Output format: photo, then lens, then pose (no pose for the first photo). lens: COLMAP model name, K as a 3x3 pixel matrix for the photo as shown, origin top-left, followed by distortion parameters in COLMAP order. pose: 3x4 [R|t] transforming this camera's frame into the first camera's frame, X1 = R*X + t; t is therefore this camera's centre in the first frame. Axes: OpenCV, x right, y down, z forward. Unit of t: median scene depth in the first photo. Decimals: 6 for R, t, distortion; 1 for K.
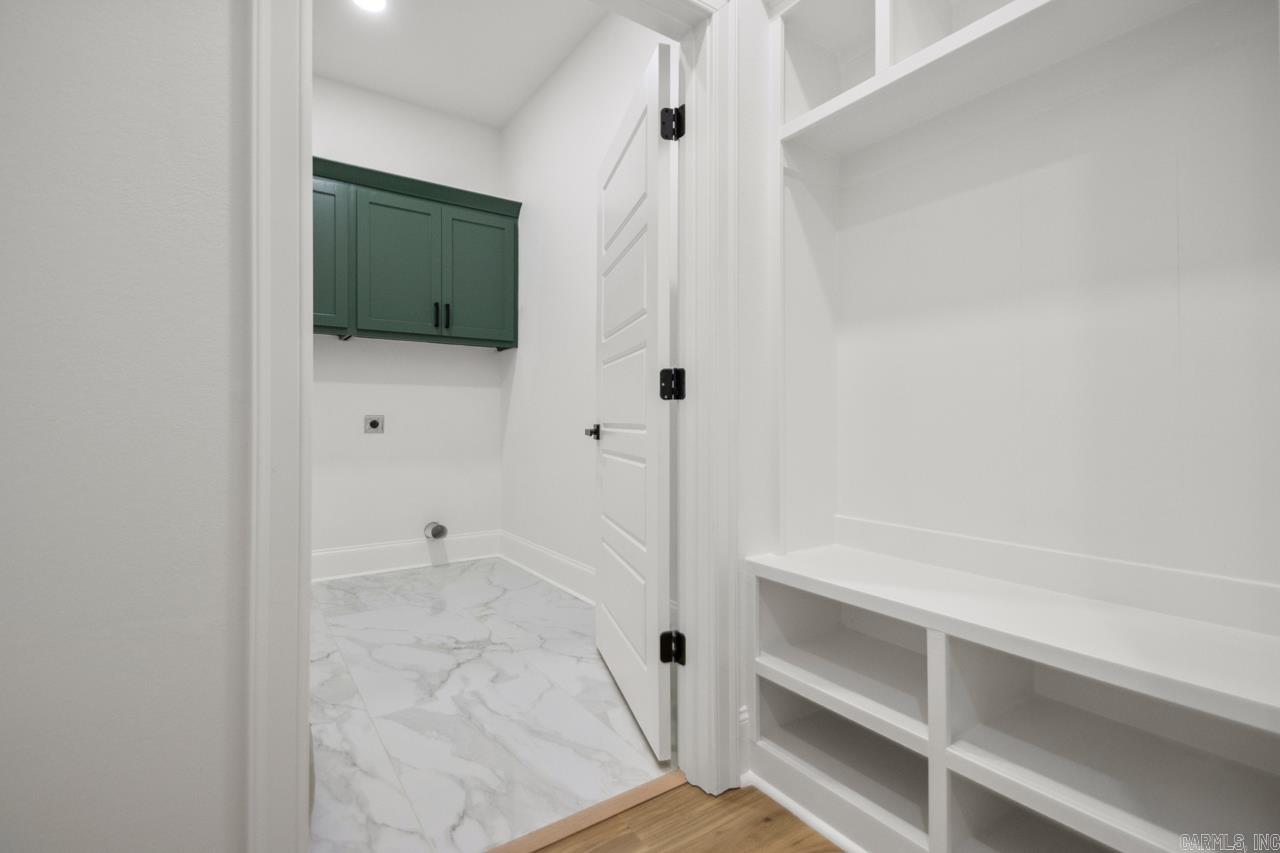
lens RADIAL K [[585.6, 0, 645.2], [0, 585.6, 429.5], [0, 0, 1]] dist [0.034356, -0.015862]
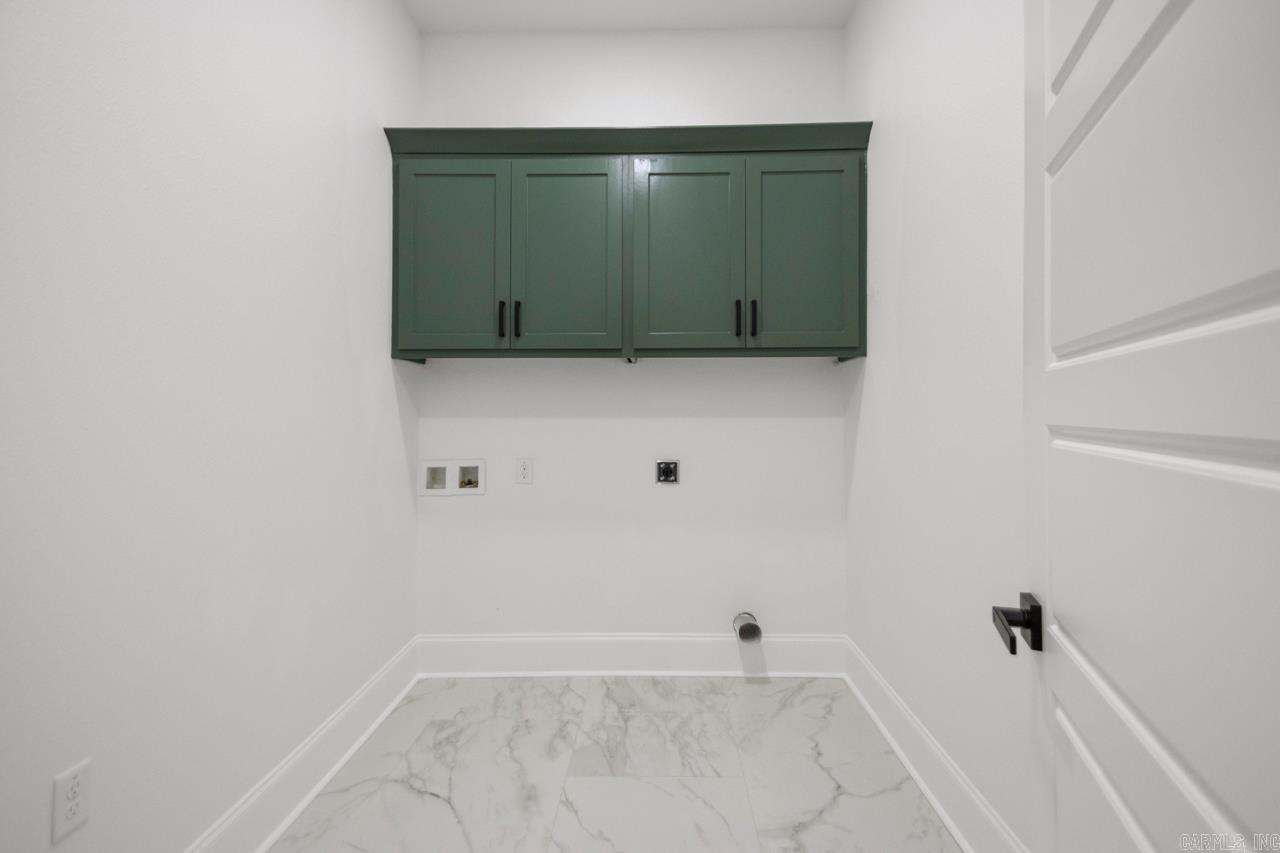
lens RADIAL K [[595.3, 0, 647.3], [0, 595.3, 397.2], [0, 0, 1]] dist [0.016671, -0.000006]
pose [[0.806259, -0.017633, -0.591300, -0.034649], [-0.003657, 0.999388, -0.034790, -0.076665], [0.591552, 0.030212, 0.805701, 0.374949]]
